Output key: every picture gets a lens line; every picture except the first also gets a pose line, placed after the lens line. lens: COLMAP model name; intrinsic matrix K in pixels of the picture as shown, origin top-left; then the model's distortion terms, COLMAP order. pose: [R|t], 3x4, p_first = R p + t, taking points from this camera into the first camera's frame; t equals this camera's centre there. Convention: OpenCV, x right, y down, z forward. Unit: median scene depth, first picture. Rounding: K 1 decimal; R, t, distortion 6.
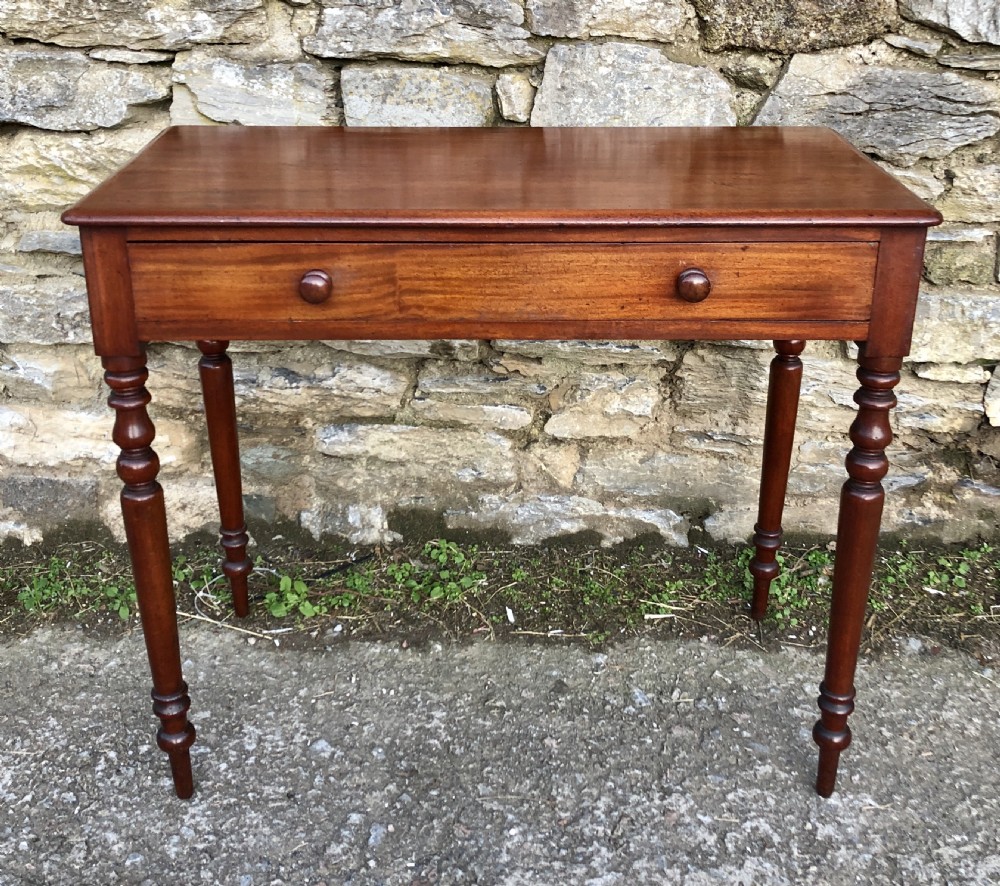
lens RADIAL K [[1230.0, 0, 505.4], [0, 1230.0, 357.0], [0, 0, 1]] dist [0.027916, 0.000000]
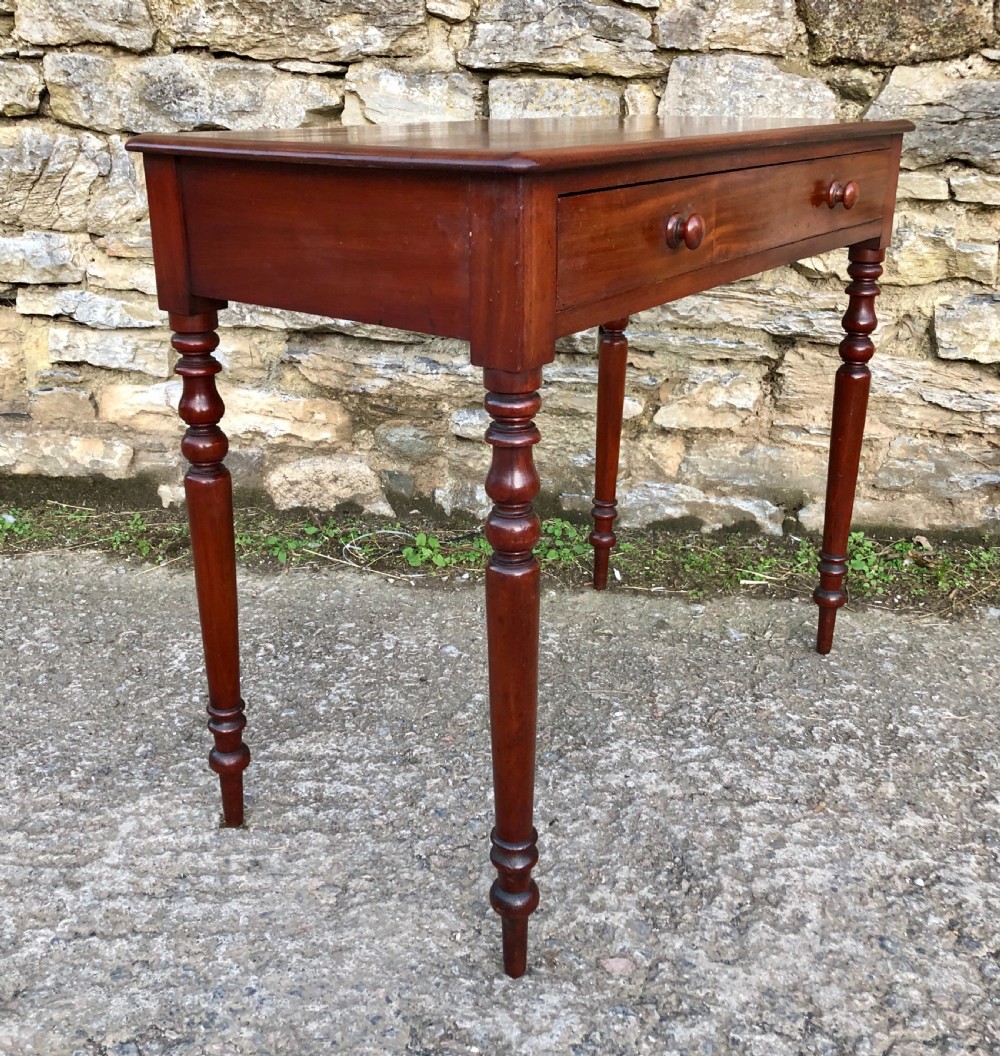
lens RADIAL K [[1124.6, 0, 500.6], [0, 1124.6, 485.7], [0, 0, 1]] dist [0.026075, 0.000000]
pose [[0.994874, 0.036574, -0.094272, -0.009714], [-0.040538, 0.998357, -0.040484, 0.189092], [0.092636, 0.044099, 0.994723, -0.029539]]
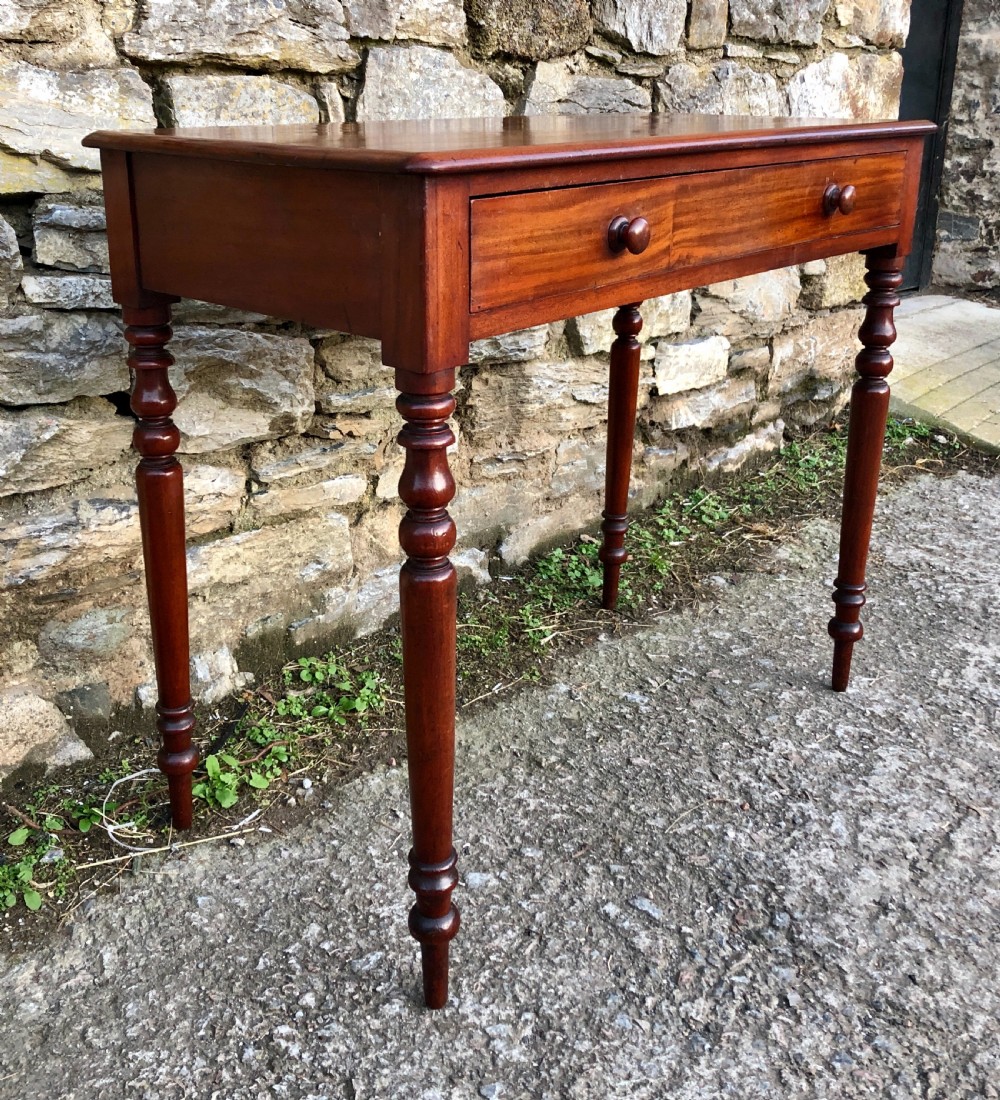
lens RADIAL K [[1191.8, 0, 464.9], [0, 1191.8, 448.3], [0, 0, 1]] dist [0.020650, 0.000000]
pose [[0.686256, -0.220000, 0.693291, -0.585453], [0.273018, 0.961378, 0.034823, 0.016722], [-0.674176, 0.165383, 0.719816, 0.373761]]
